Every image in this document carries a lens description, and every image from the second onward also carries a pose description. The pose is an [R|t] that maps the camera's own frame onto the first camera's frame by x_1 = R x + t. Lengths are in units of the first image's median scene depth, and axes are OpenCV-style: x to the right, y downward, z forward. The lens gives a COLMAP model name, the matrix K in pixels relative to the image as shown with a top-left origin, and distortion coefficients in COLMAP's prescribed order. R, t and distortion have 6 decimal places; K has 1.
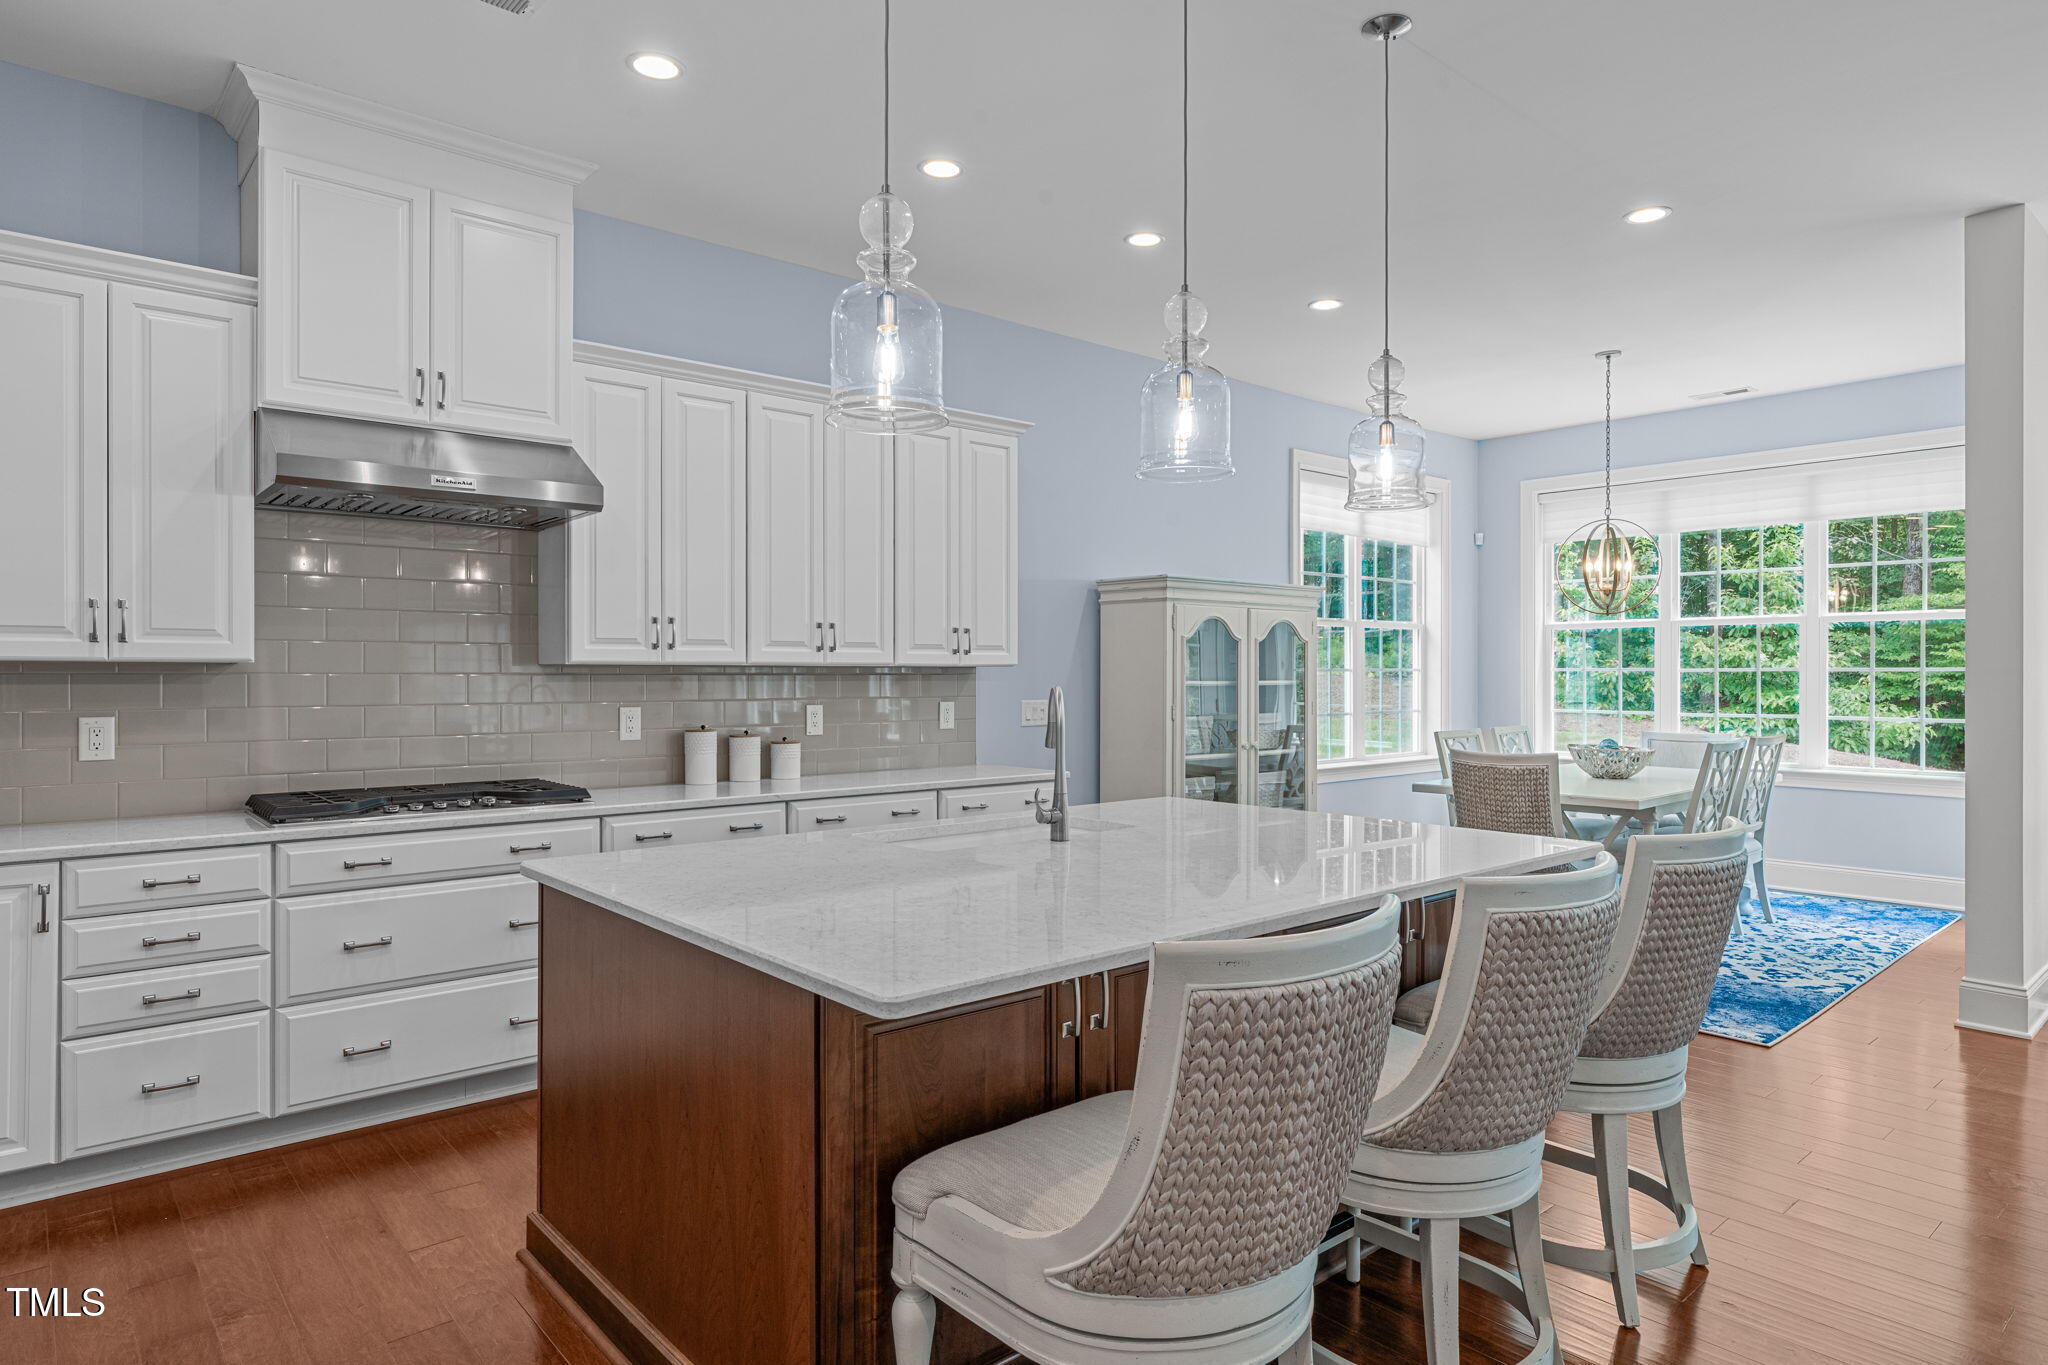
lens RADIAL K [[1188.7, 0, 1024.0], [0, 1188.7, 682.5], [0, 0, 1]] dist [0.001016, 0.001799]
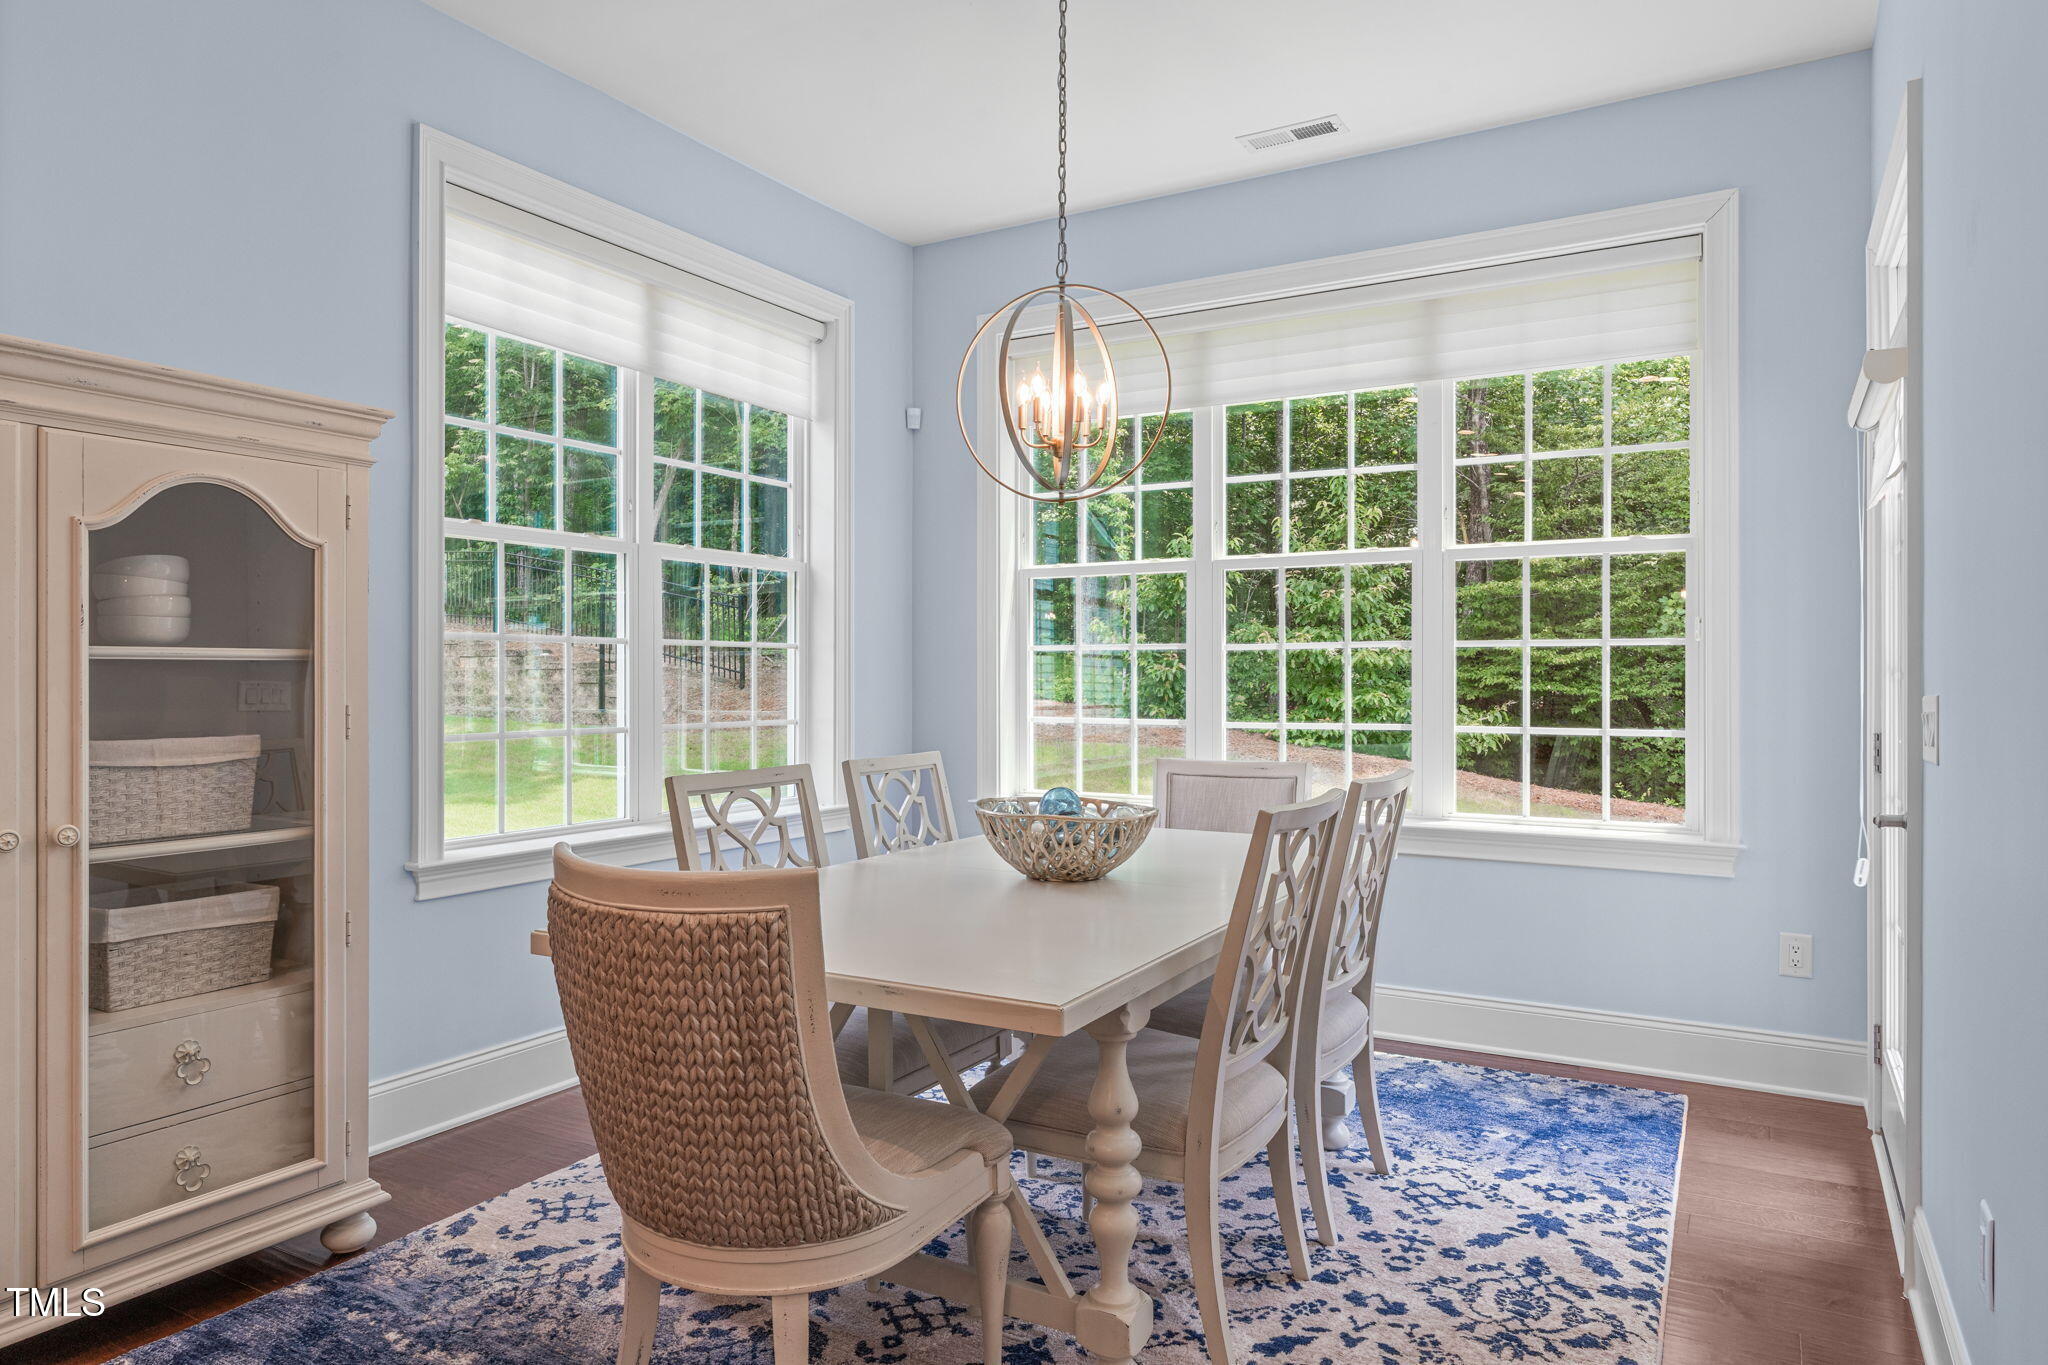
lens RADIAL K [[1237.0, 0, 1044.5], [0, 1237.0, 680.0], [0, 0, 1]] dist [-0.006800, 0.000372]
pose [[0.944951, 0.001018, 0.327211, 0.379756], [0.001919, 0.999961, -0.008653, 0.013511], [-0.327207, 0.008804, 0.944912, 0.646834]]
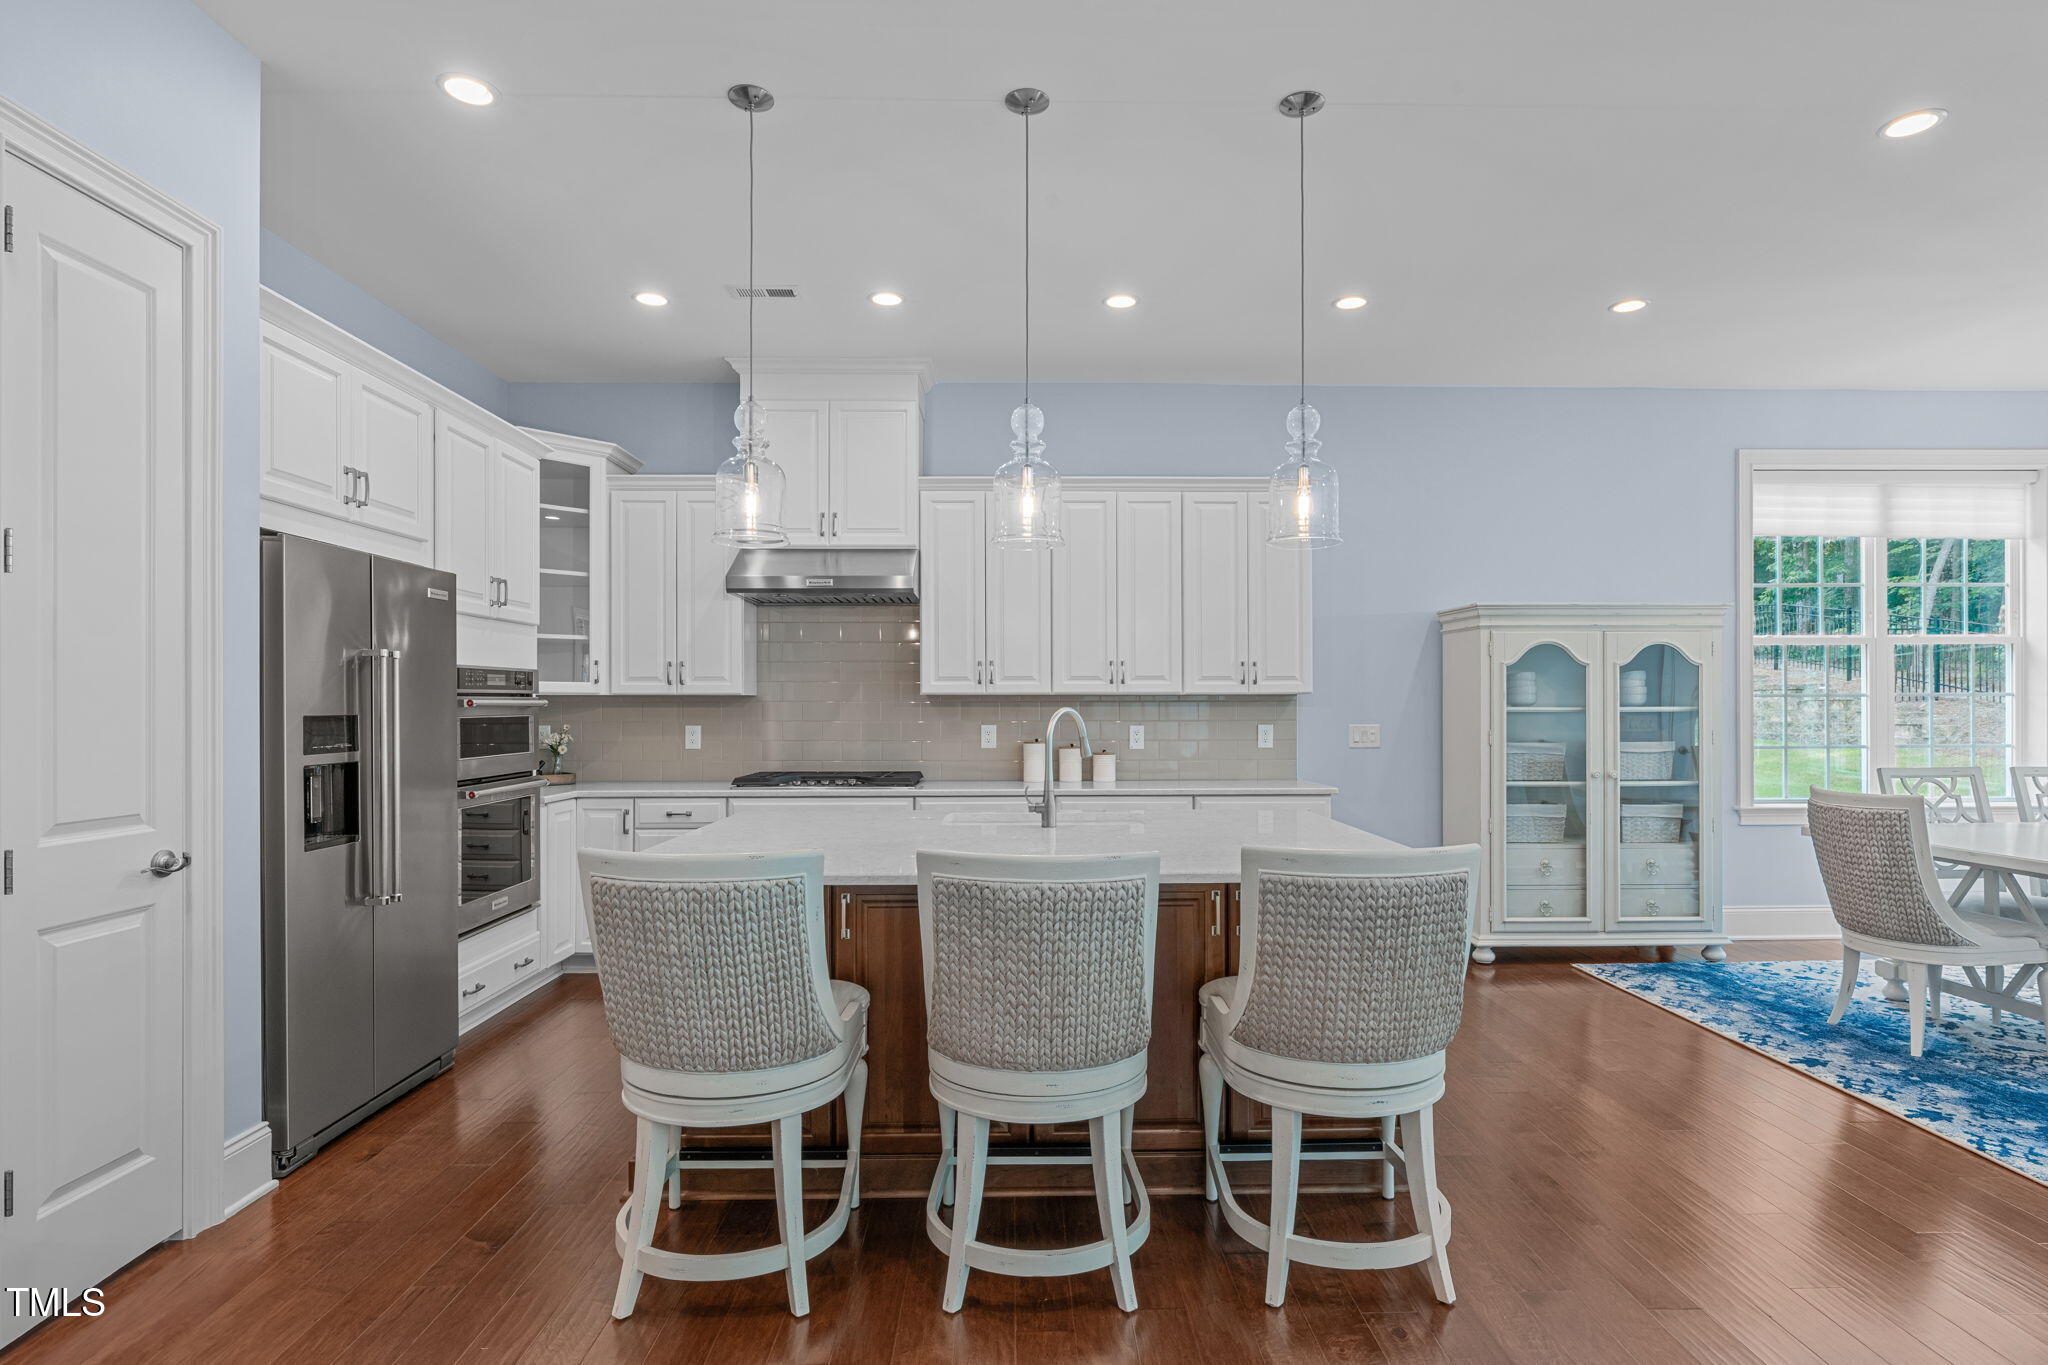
lens RADIAL K [[1047.4, 0, 1028.1], [0, 1047.4, 703.5], [0, 0, 1]] dist [-0.001095, 0.002071]
pose [[0.761947, -0.002595, -0.647634, 0.423558], [-0.003225, 0.999964, -0.007800, 0.003965], [0.647631, 0.008032, 0.761912, 0.063280]]
